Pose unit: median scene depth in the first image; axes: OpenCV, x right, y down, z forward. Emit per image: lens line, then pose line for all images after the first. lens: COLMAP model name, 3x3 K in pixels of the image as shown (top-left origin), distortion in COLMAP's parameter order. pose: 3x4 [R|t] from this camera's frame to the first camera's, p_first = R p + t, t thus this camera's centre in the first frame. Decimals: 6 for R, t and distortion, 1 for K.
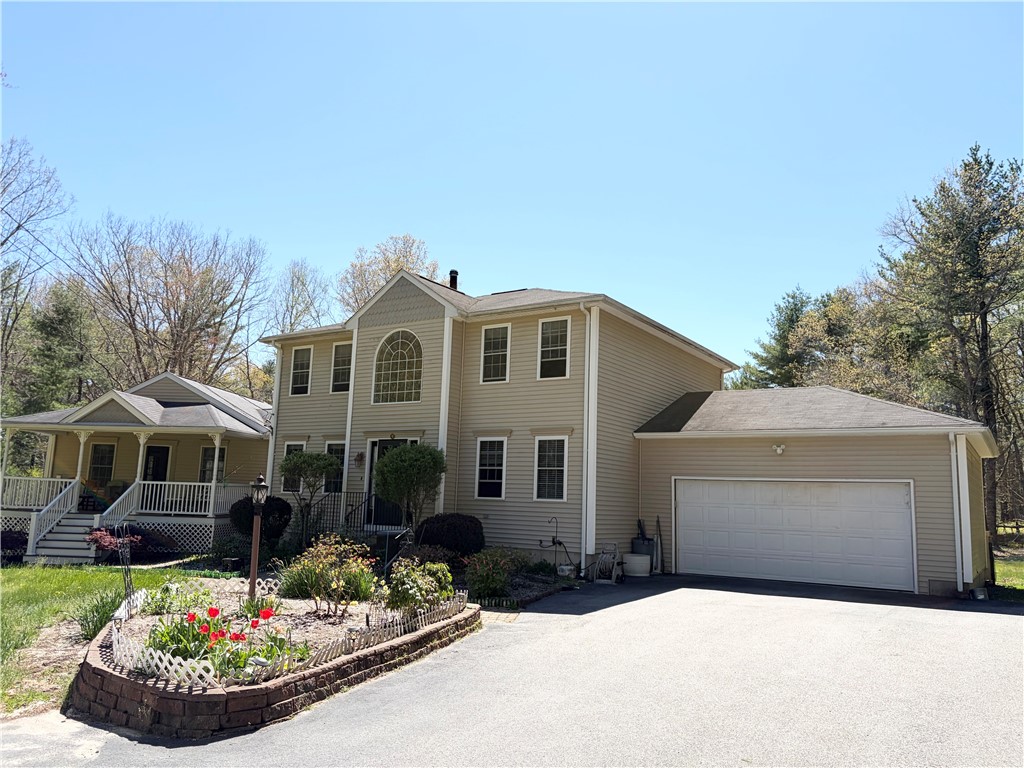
lens RADIAL K [[763.8, 0, 512.0], [0, 763.8, 384.0], [0, 0, 1]] dist [0.086016, -0.132344]
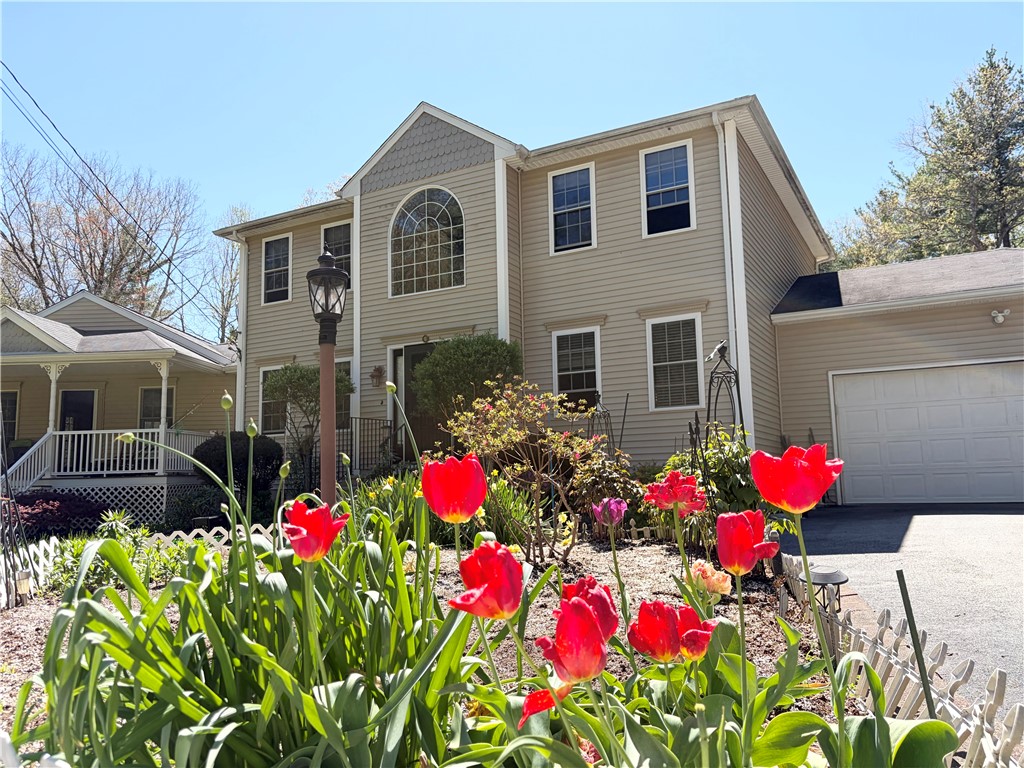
lens RADIAL K [[762.3, 0, 507.6], [0, 762.3, 384.4], [0, 0, 1]] dist [0.048895, -0.054160]
pose [[0.995636, -0.048311, 0.079848, -0.135965], [0.046641, 0.998655, 0.022655, 0.095290], [-0.080835, -0.018832, 0.996550, 0.295715]]
